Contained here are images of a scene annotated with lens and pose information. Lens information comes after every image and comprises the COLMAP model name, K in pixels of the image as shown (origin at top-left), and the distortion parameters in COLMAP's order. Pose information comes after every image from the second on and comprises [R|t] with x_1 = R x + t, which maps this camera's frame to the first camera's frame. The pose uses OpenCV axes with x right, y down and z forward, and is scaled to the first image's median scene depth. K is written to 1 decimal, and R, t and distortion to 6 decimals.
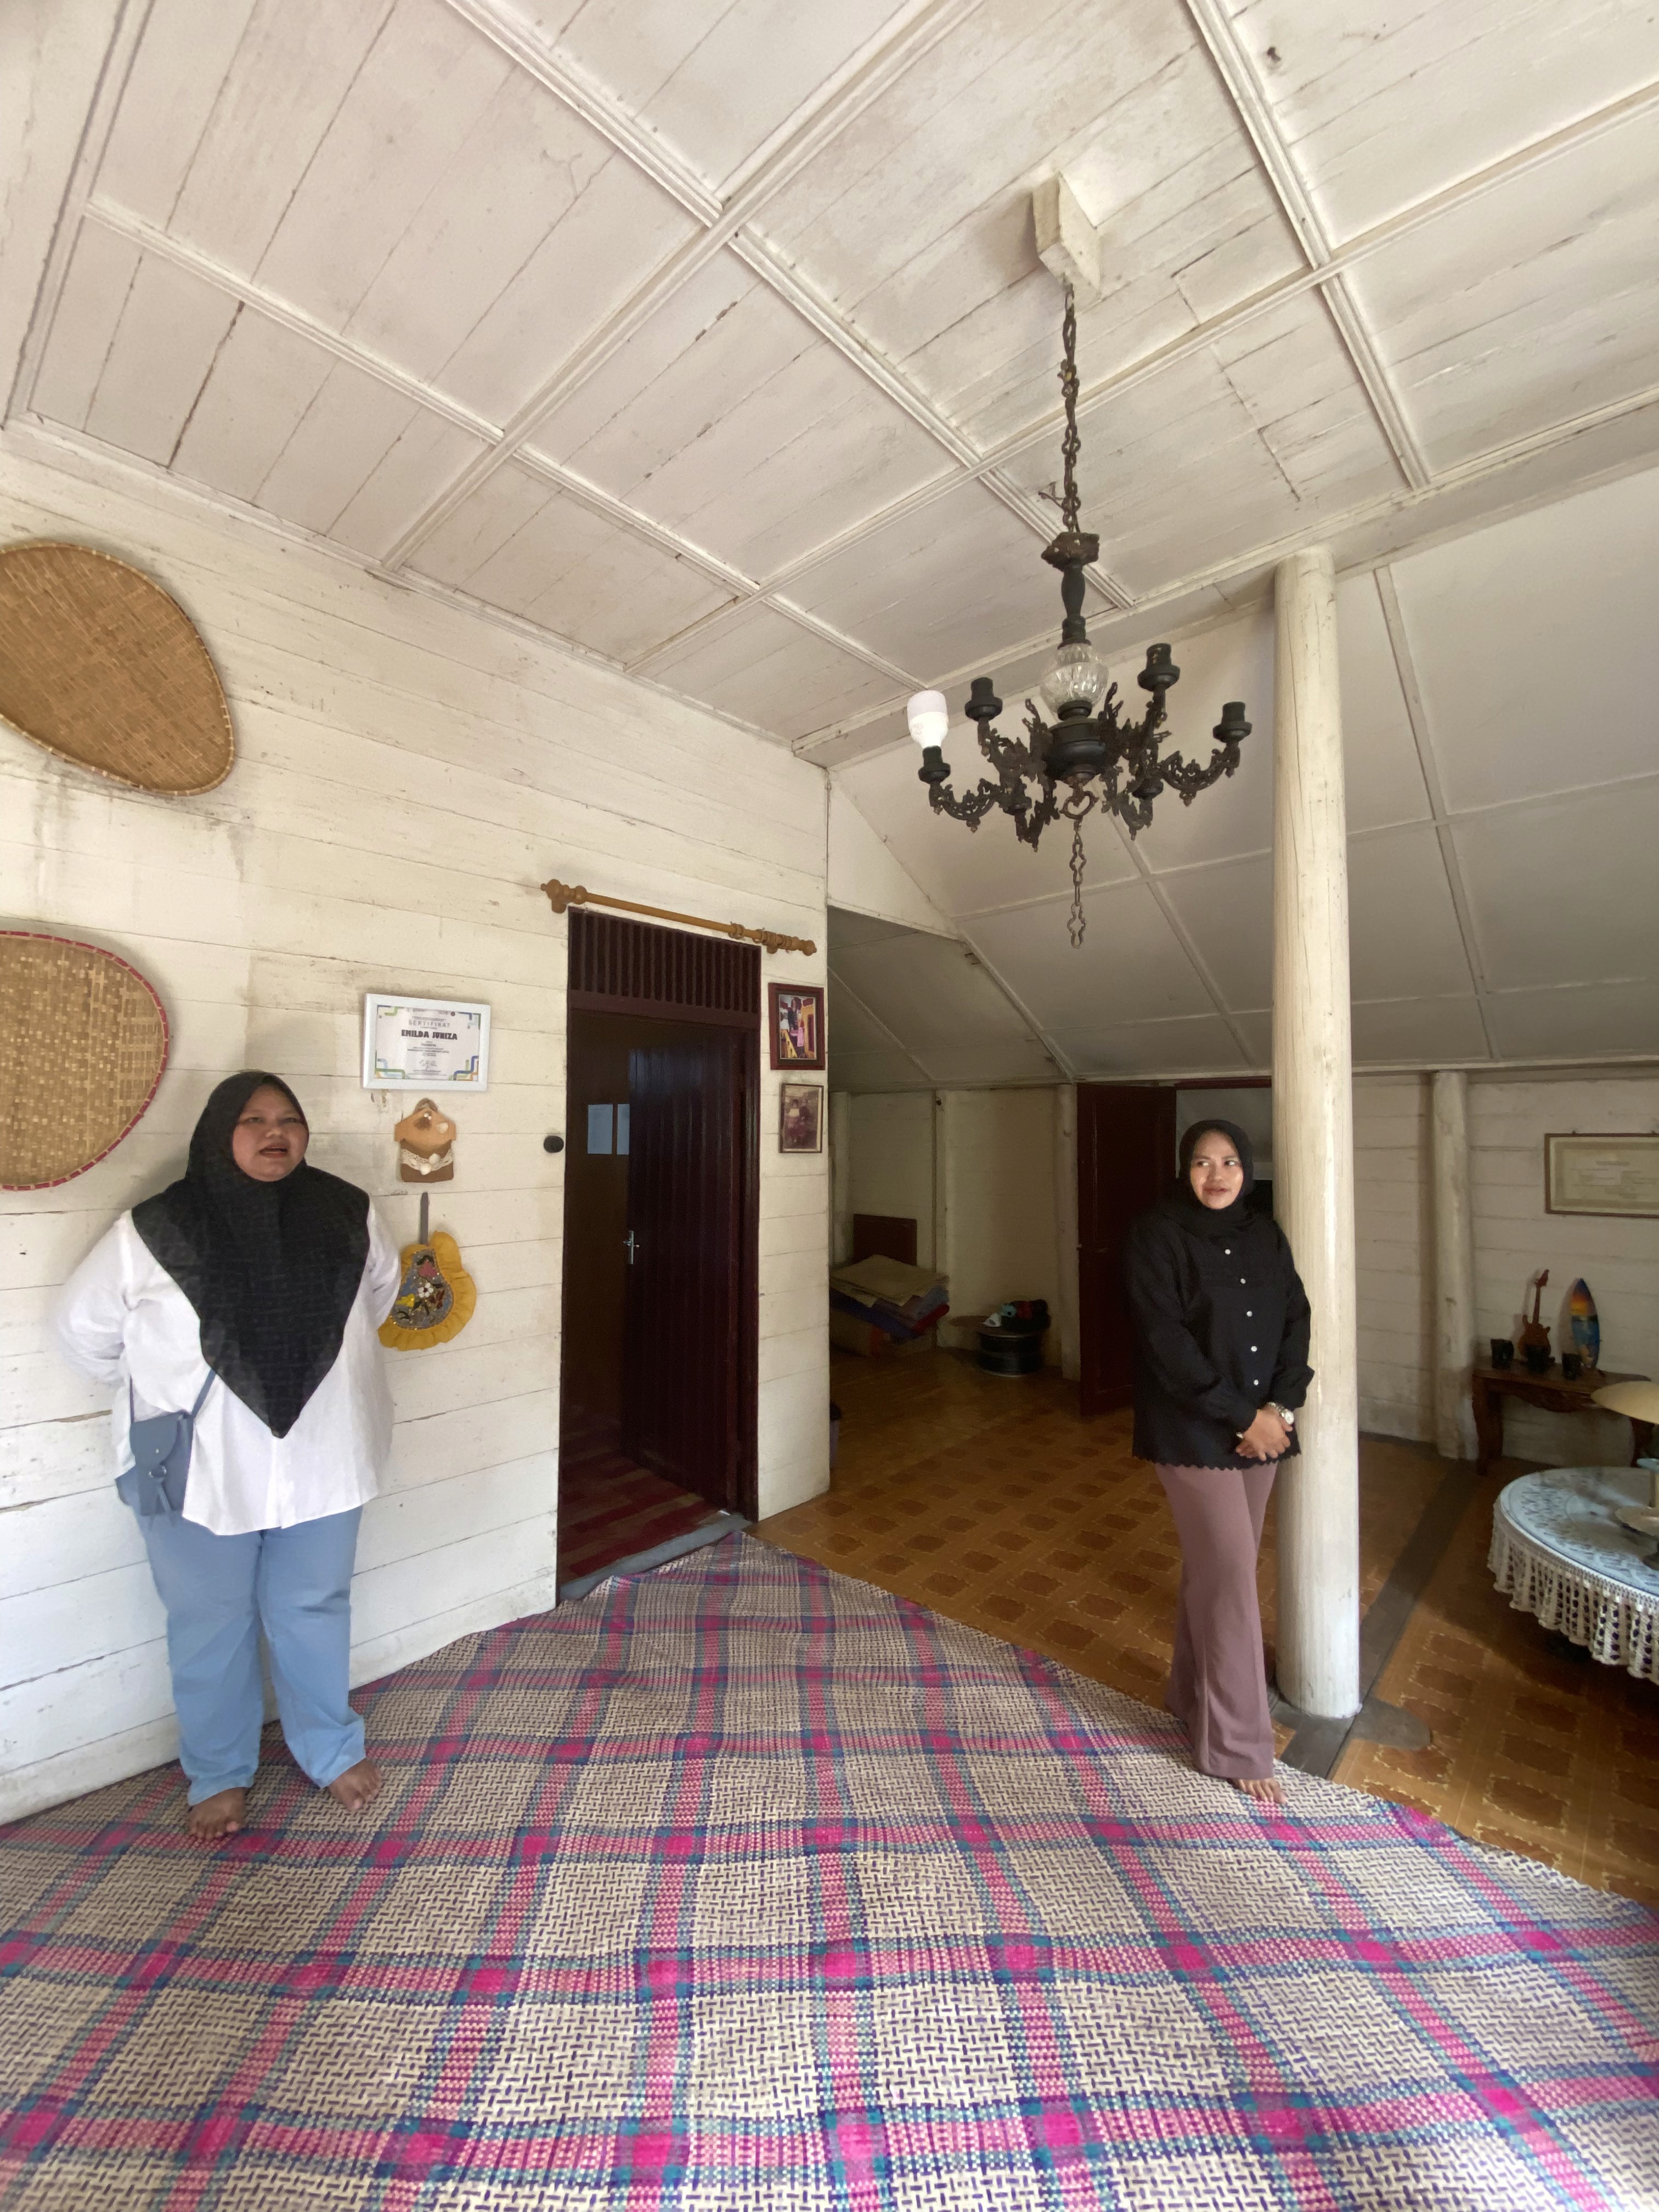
lens RADIAL K [[890.1, 0, 829.5], [0, 890.1, 1106.0], [0, 0, 1]] dist [-0.001635, -0.017390]
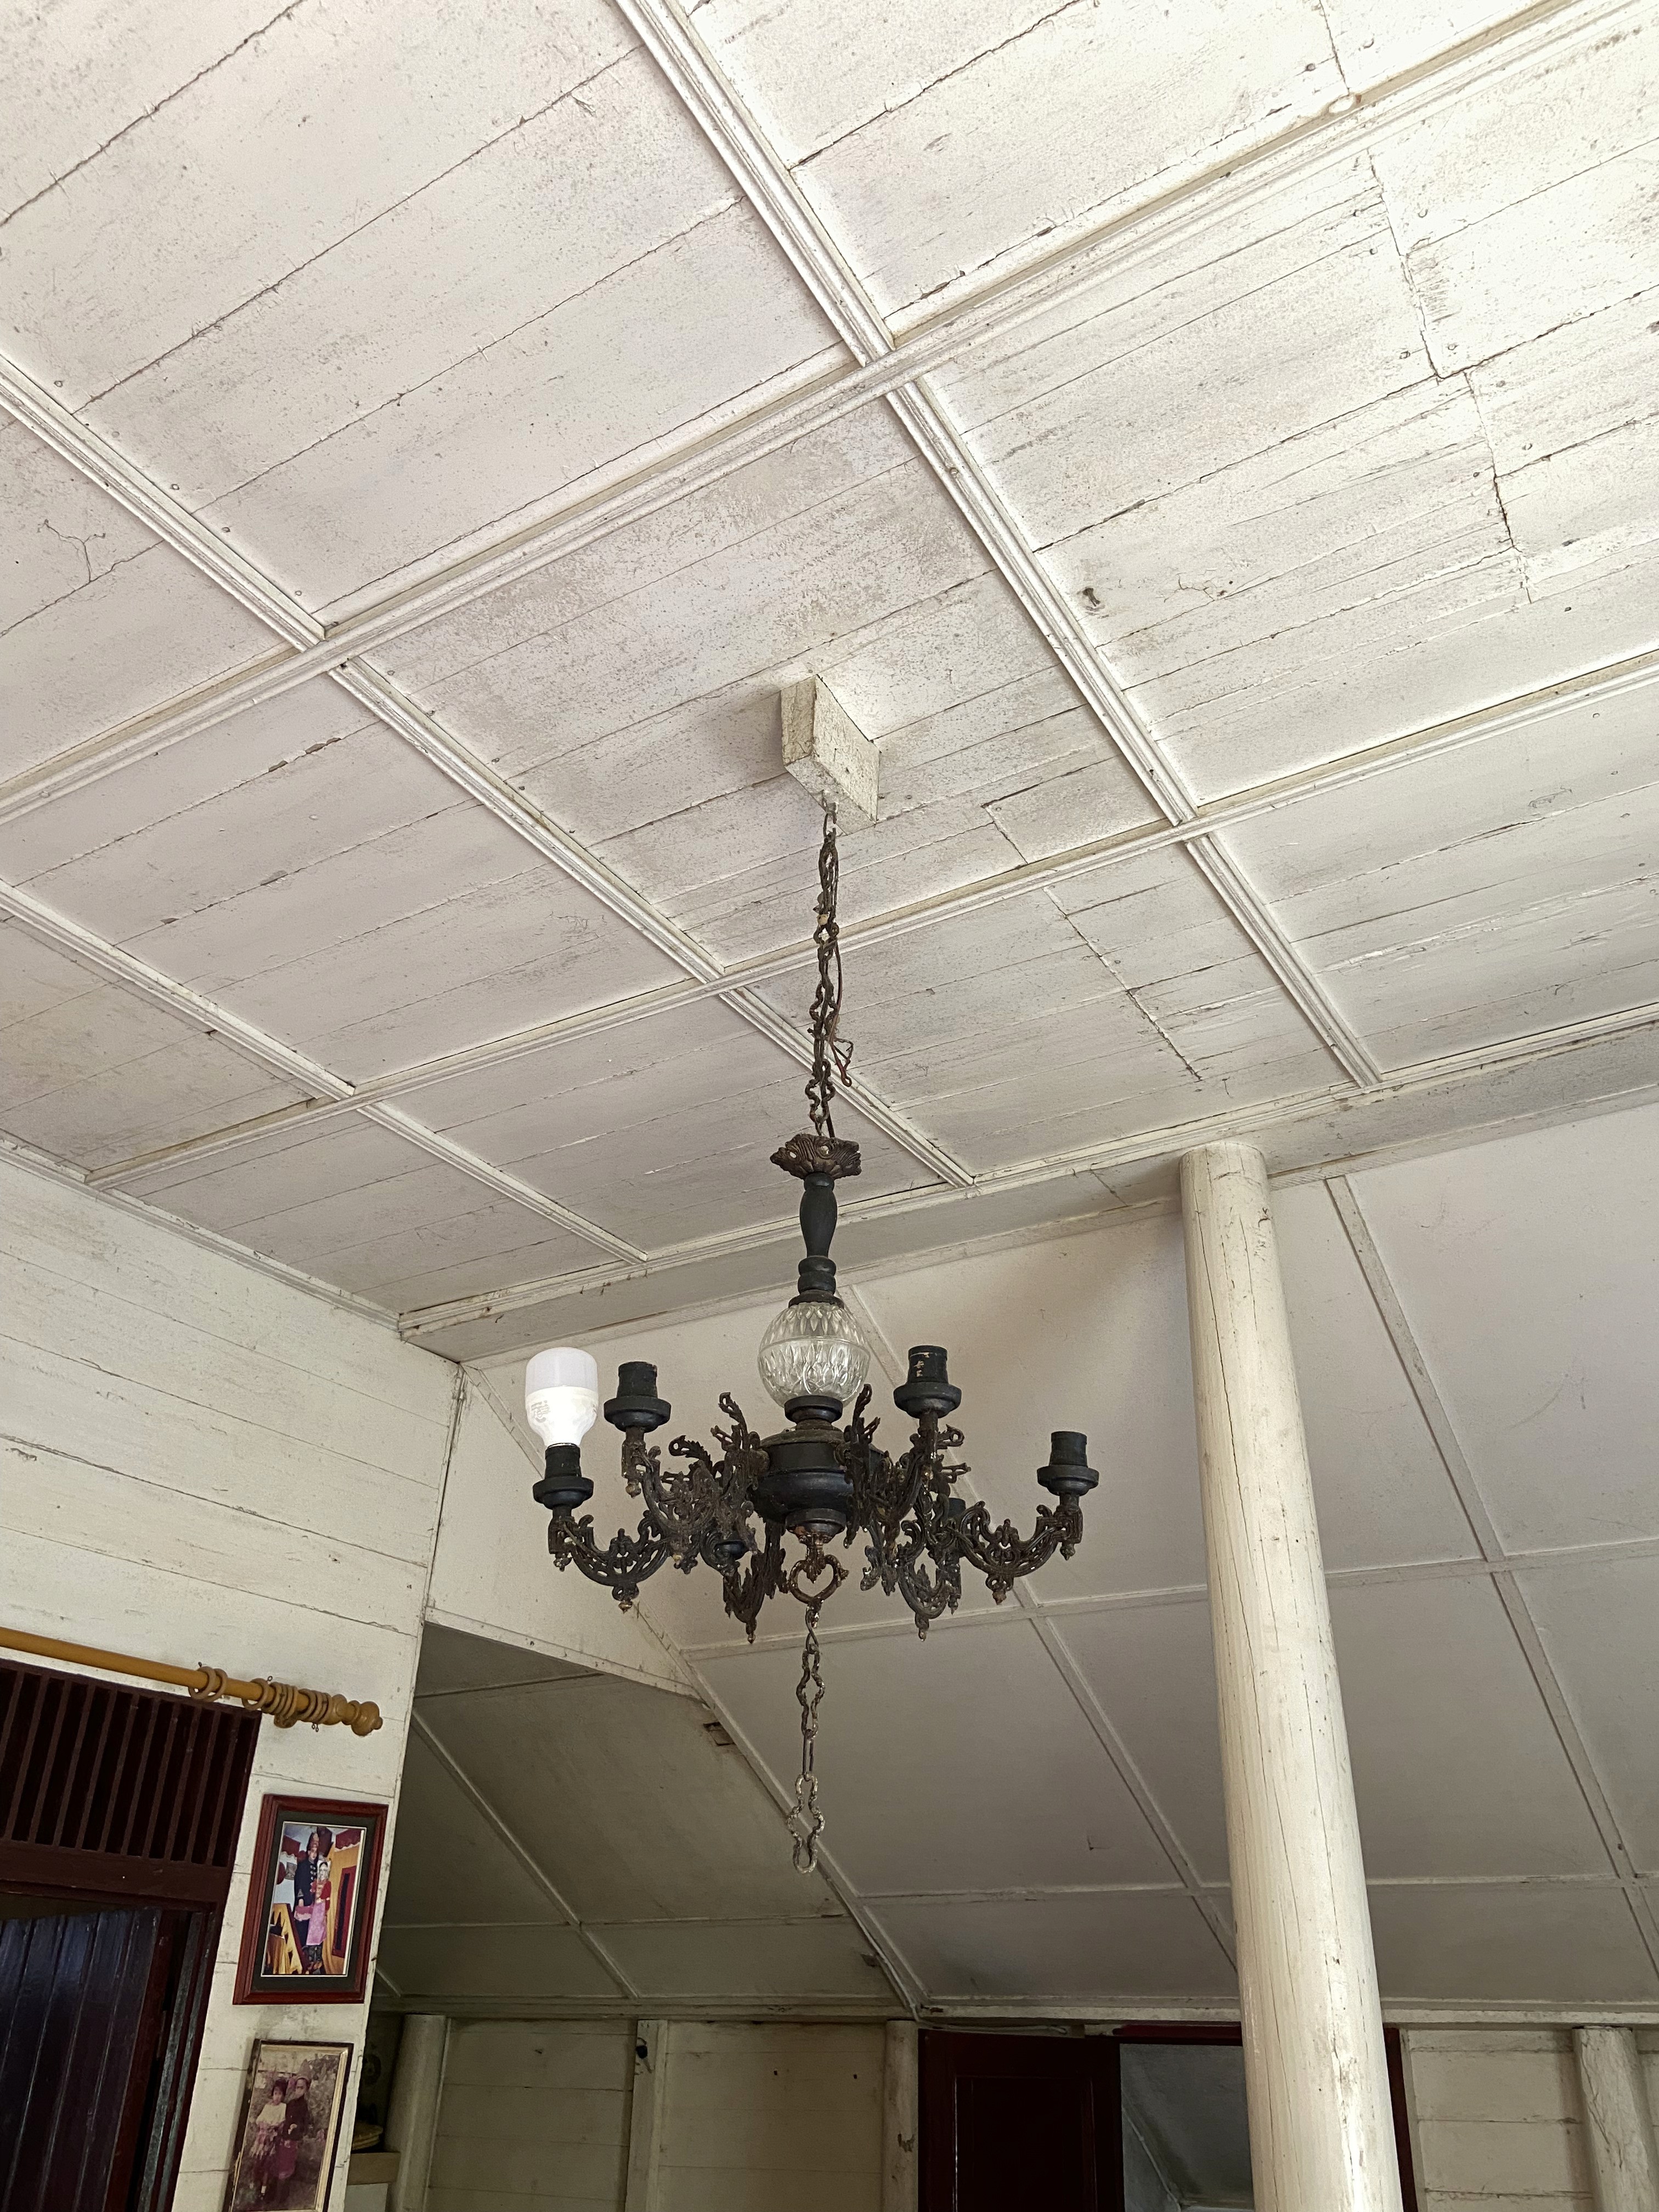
lens RADIAL K [[1672.0, 0, 829.5], [0, 1672.0, 1106.0], [0, 0, 1]] dist [0.086996, -0.140584]
pose [[0.976910, 0.120866, 0.176179, 0.064895], [-0.020409, 0.873622, -0.486176, -0.081300], [-0.212676, 0.471355, 0.855917, -0.021955]]
